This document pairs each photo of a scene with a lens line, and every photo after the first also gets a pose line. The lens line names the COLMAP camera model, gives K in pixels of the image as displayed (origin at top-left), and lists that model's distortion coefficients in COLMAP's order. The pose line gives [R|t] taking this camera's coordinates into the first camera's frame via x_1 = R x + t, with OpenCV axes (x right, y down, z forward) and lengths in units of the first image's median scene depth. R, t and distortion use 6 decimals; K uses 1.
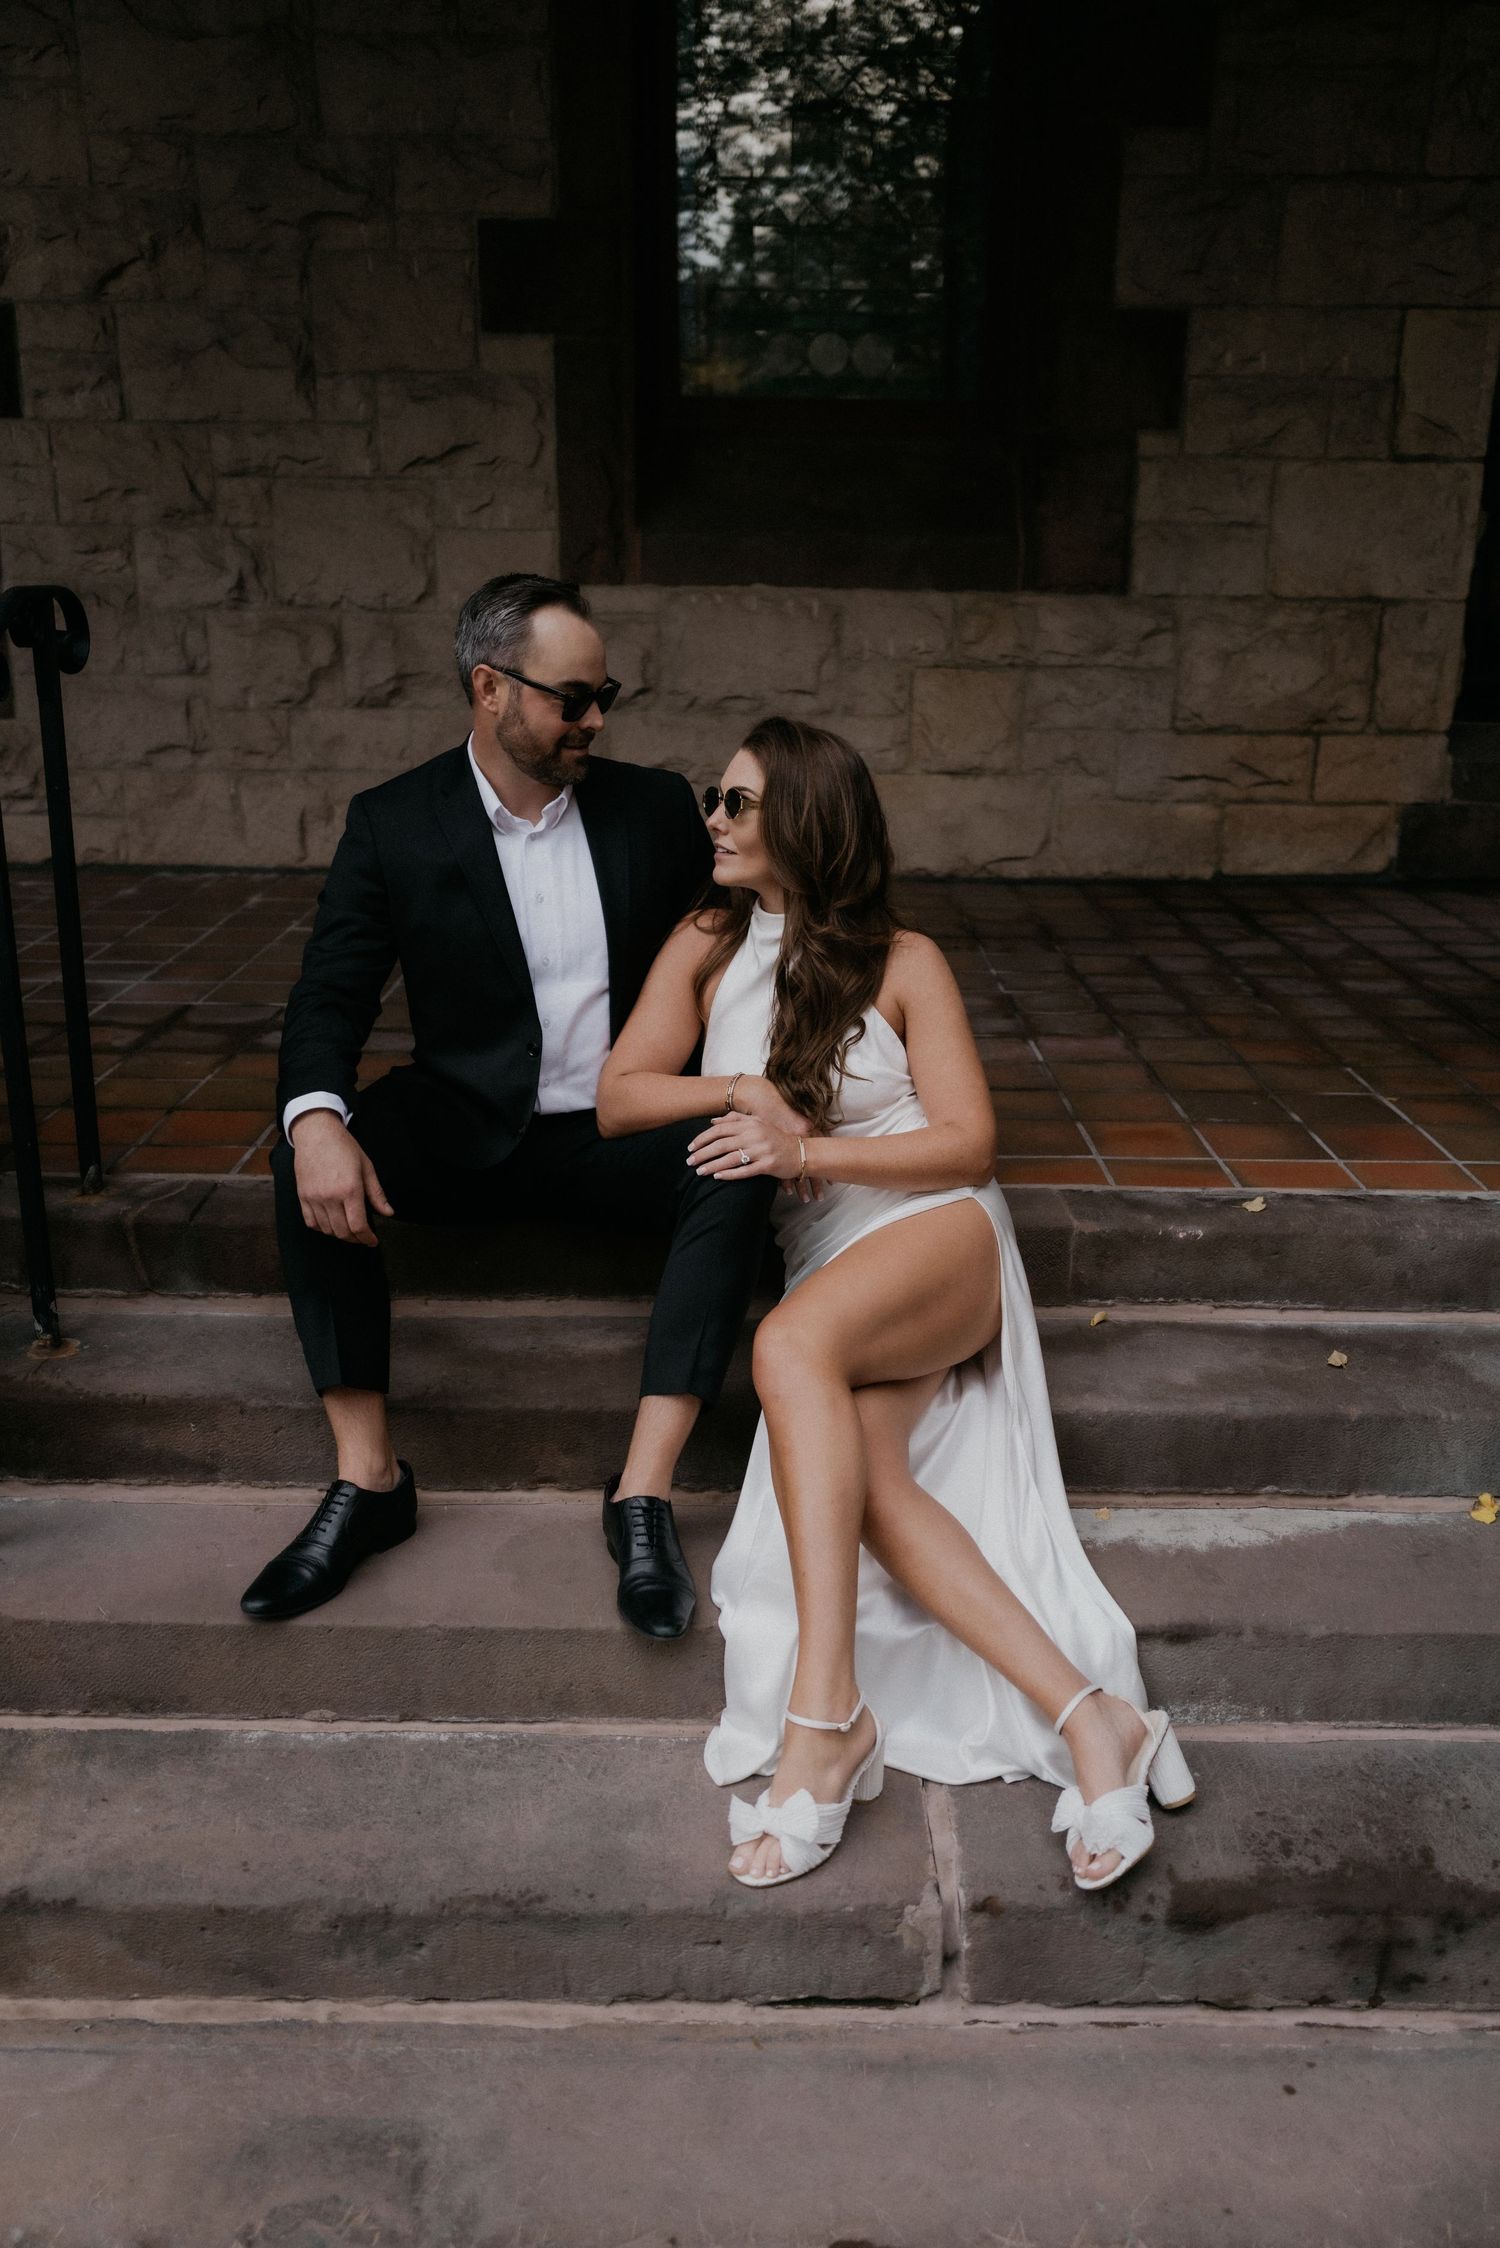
lens RADIAL K [[1802.0, 0, 742.8], [0, 1802.0, 1117.9], [0, 0, 1]] dist [-0.034250, 0.035262]
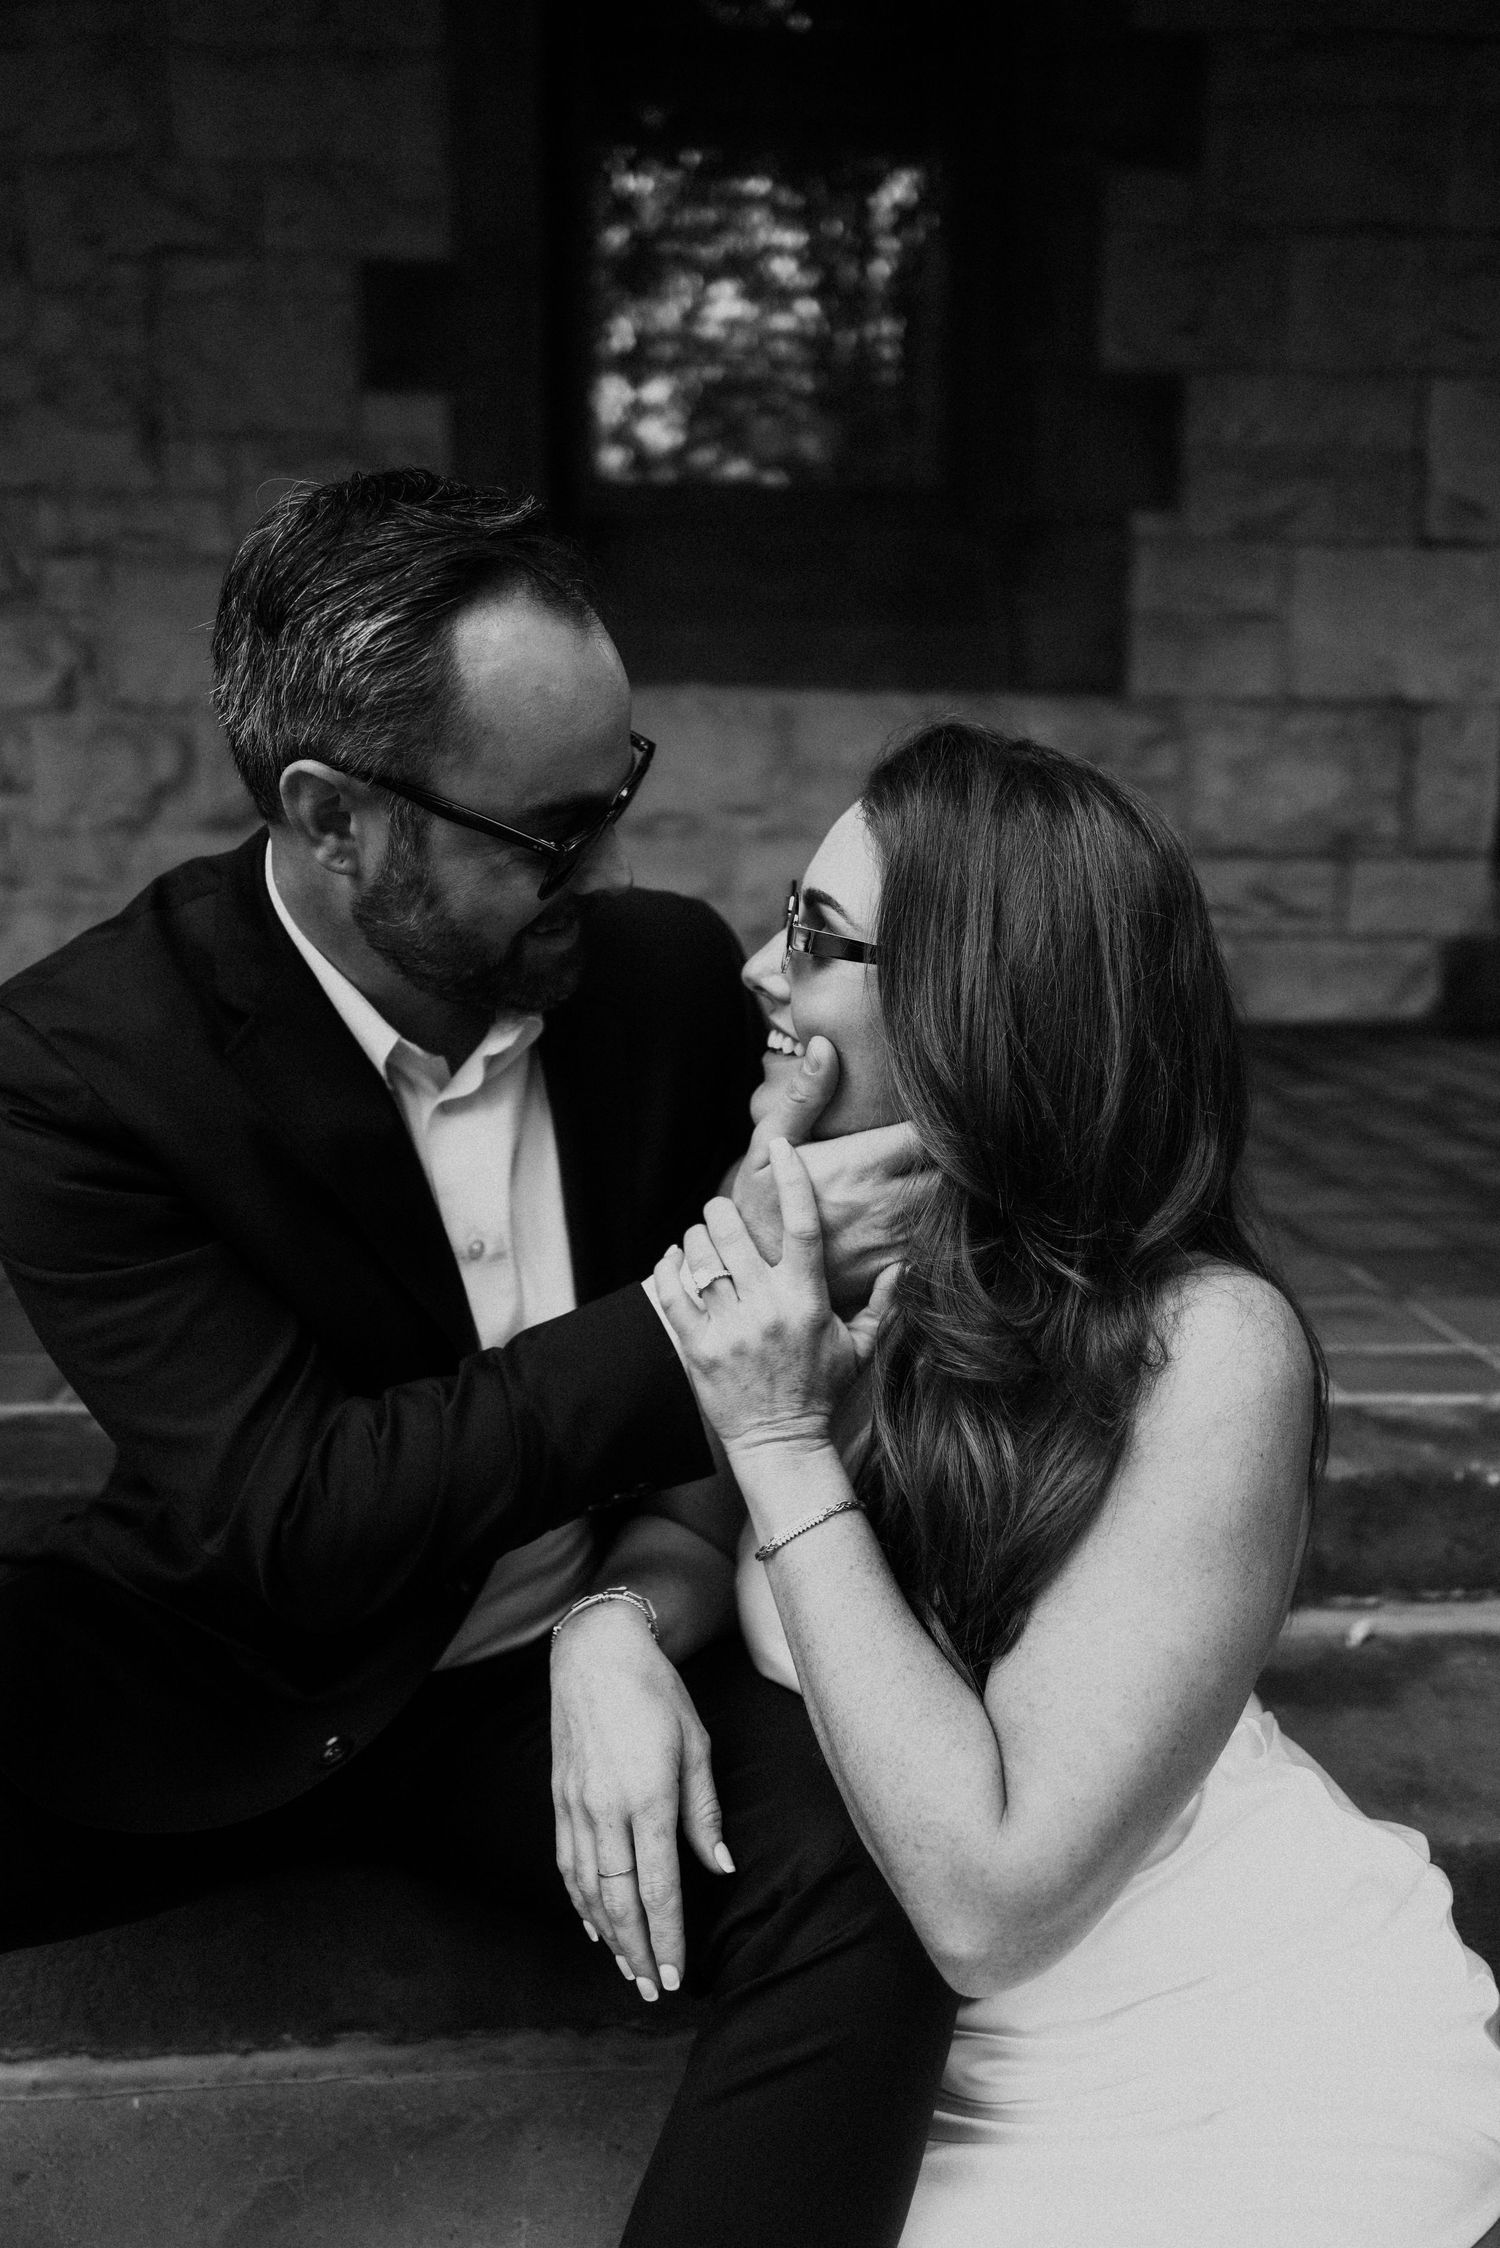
lens RADIAL K [[1724.8, 0, 766.9], [0, 1724.8, 1121.7], [0, 0, 1]] dist [-0.100120, 0.112596]
pose [[0.997864, -0.011438, 0.064322, -0.010659], [0.019341, 0.992140, -0.123629, 0.007412], [-0.062403, 0.124608, 0.990242, 0.235551]]
